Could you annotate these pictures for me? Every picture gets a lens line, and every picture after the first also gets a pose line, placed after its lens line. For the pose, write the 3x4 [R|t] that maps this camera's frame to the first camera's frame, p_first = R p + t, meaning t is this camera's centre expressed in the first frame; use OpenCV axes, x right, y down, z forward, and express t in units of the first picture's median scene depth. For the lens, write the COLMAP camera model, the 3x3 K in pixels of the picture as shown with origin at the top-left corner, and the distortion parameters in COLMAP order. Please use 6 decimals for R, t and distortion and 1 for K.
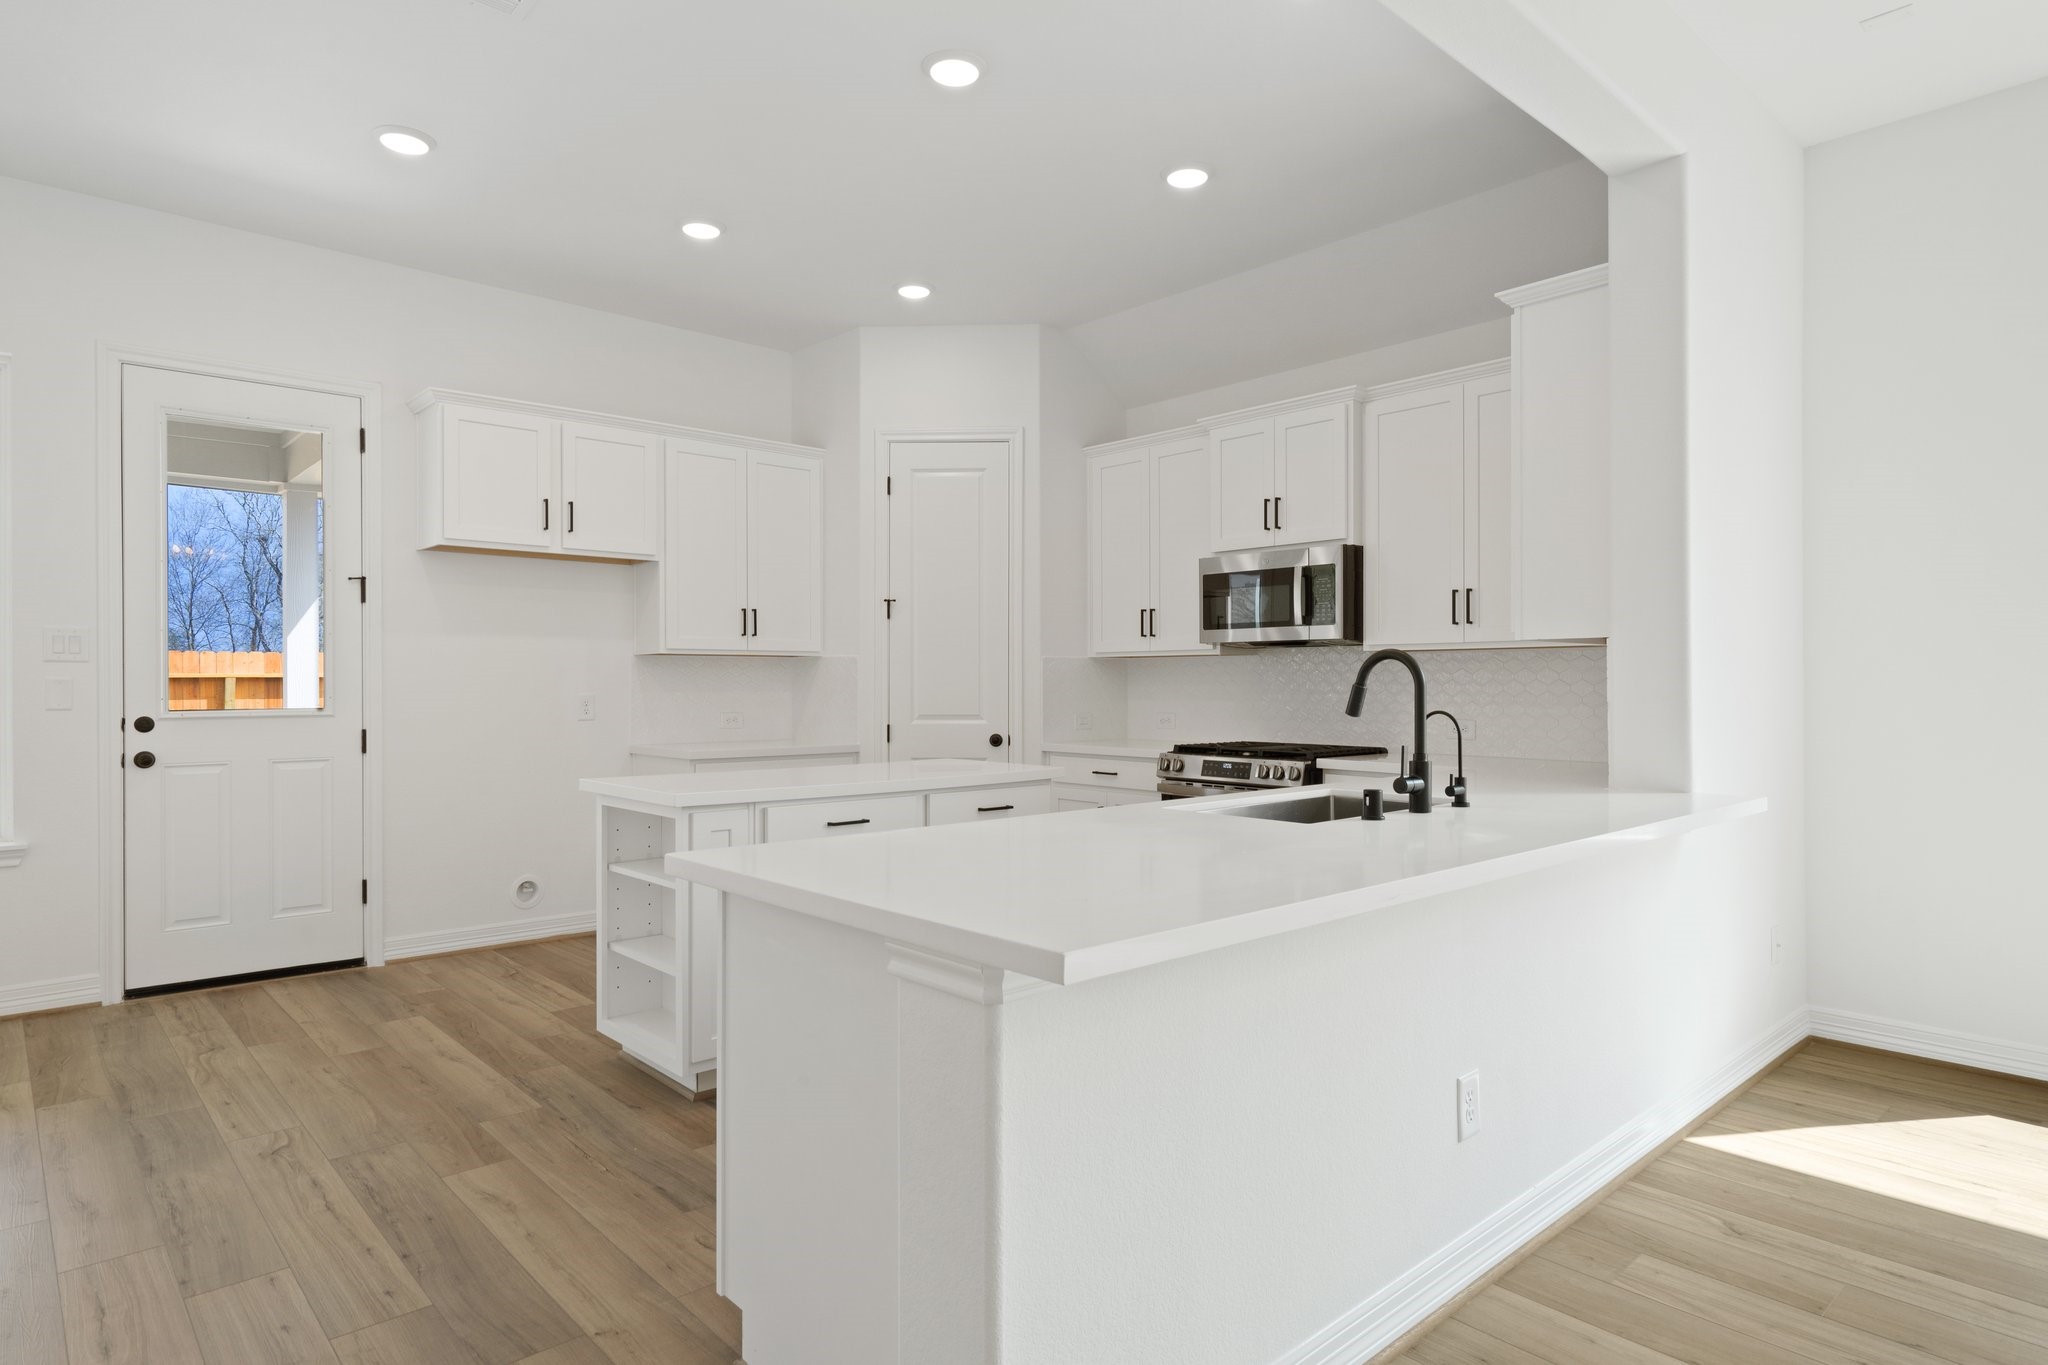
lens RADIAL K [[1148.8, 0, 1024.0], [0, 1148.8, 682.5], [0, 0, 1]] dist [0.000166, 0.000018]
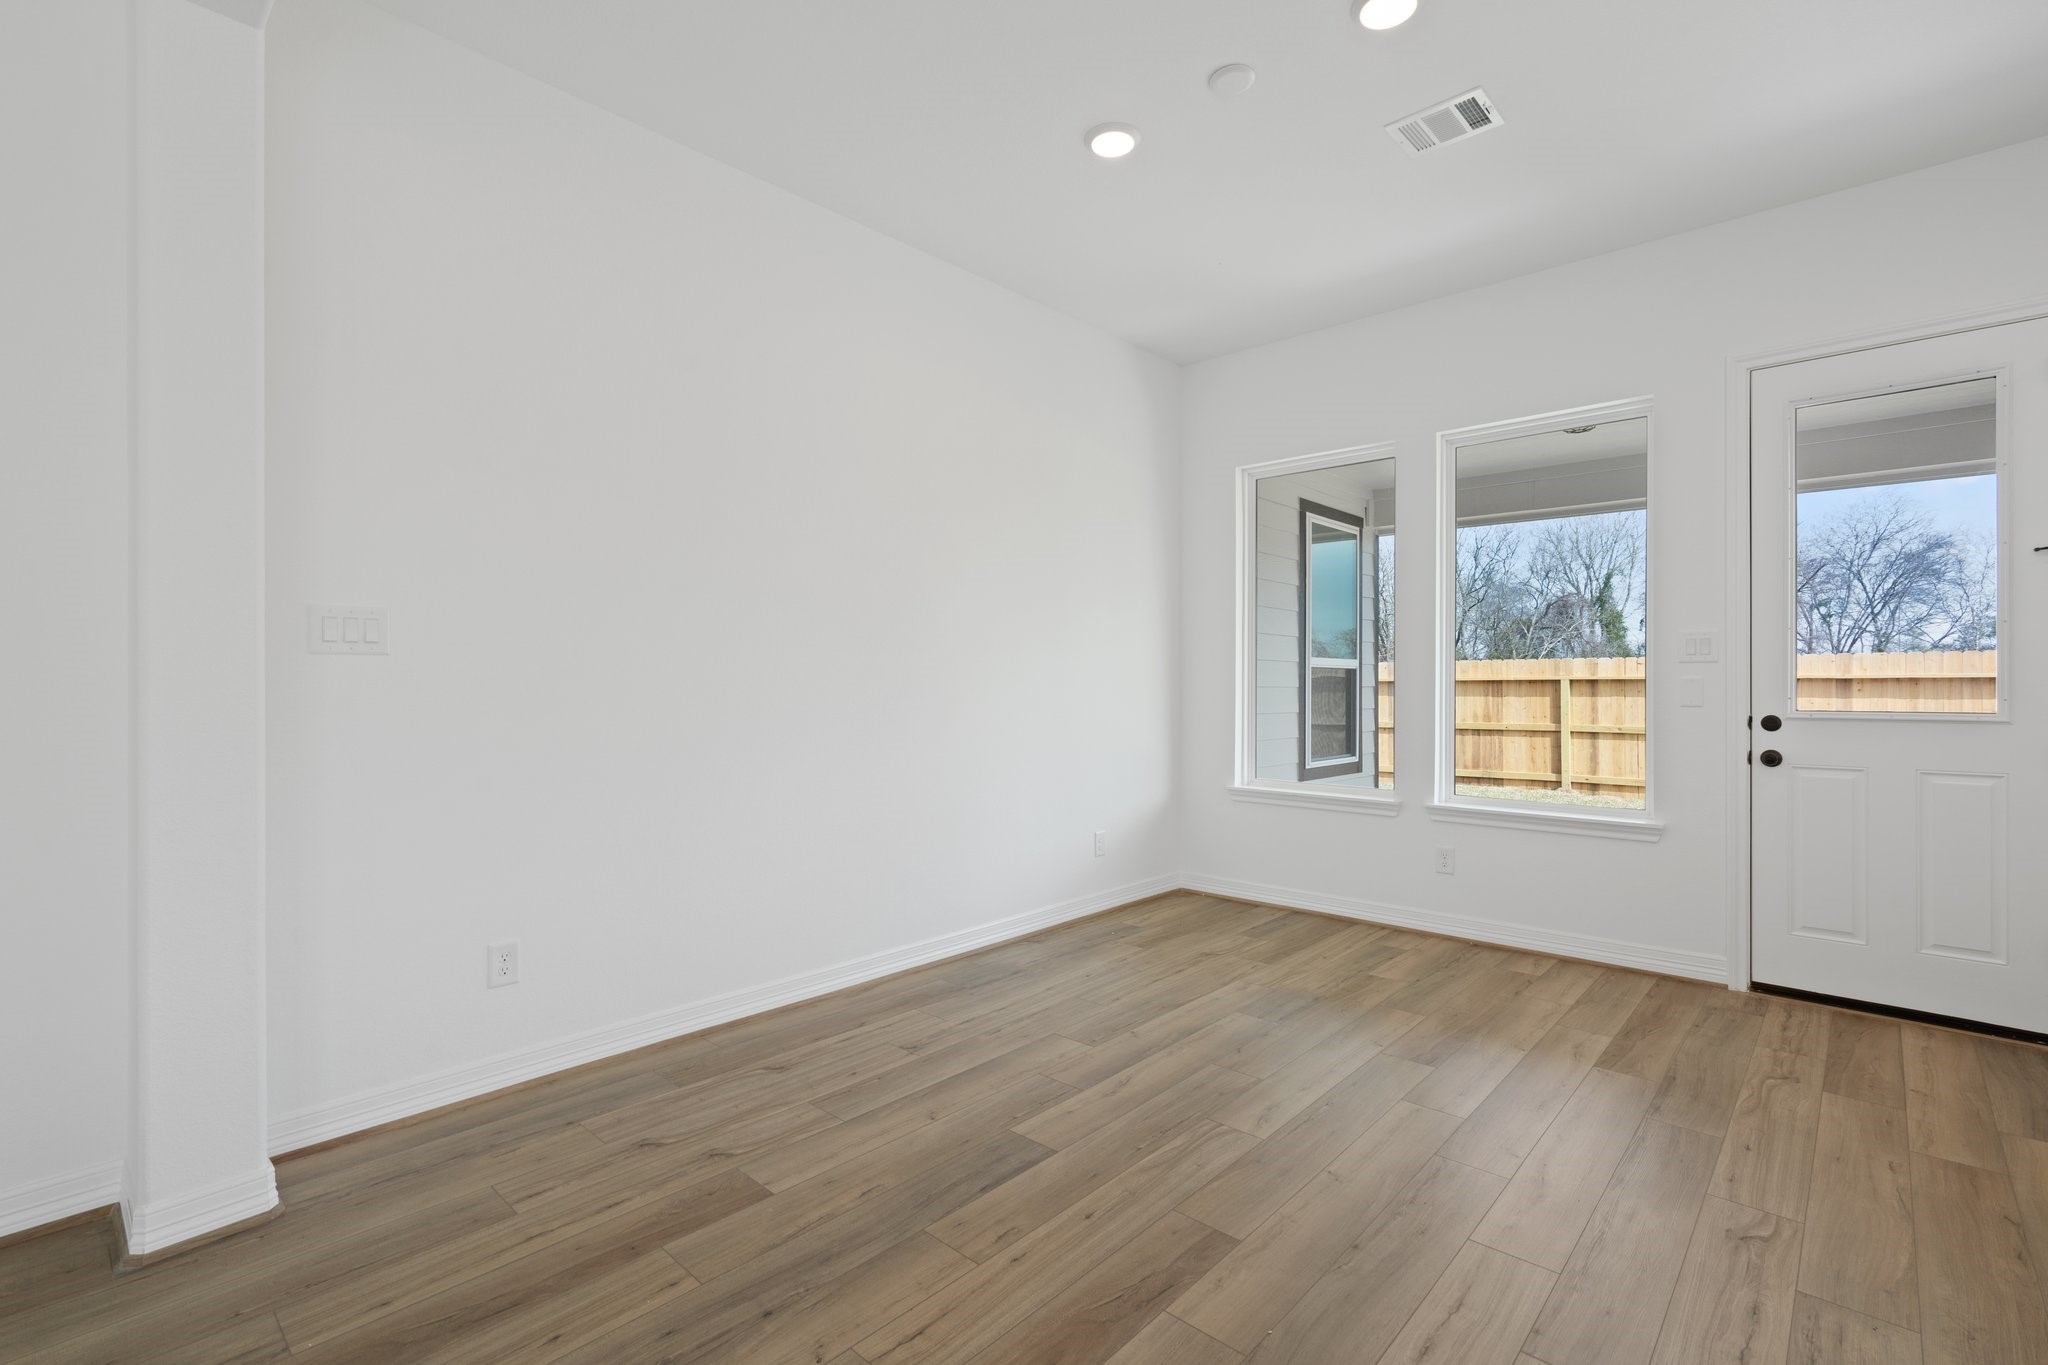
lens RADIAL K [[926.6, 0, 1024.0], [0, 926.6, 682.5], [0, 0, 1]] dist [0.000034, 0.000197]
pose [[0.085676, 0.003078, -0.996318, -0.016413], [-0.000880, 0.999995, 0.003014, -0.001231], [0.996323, 0.000619, 0.085678, 0.342207]]
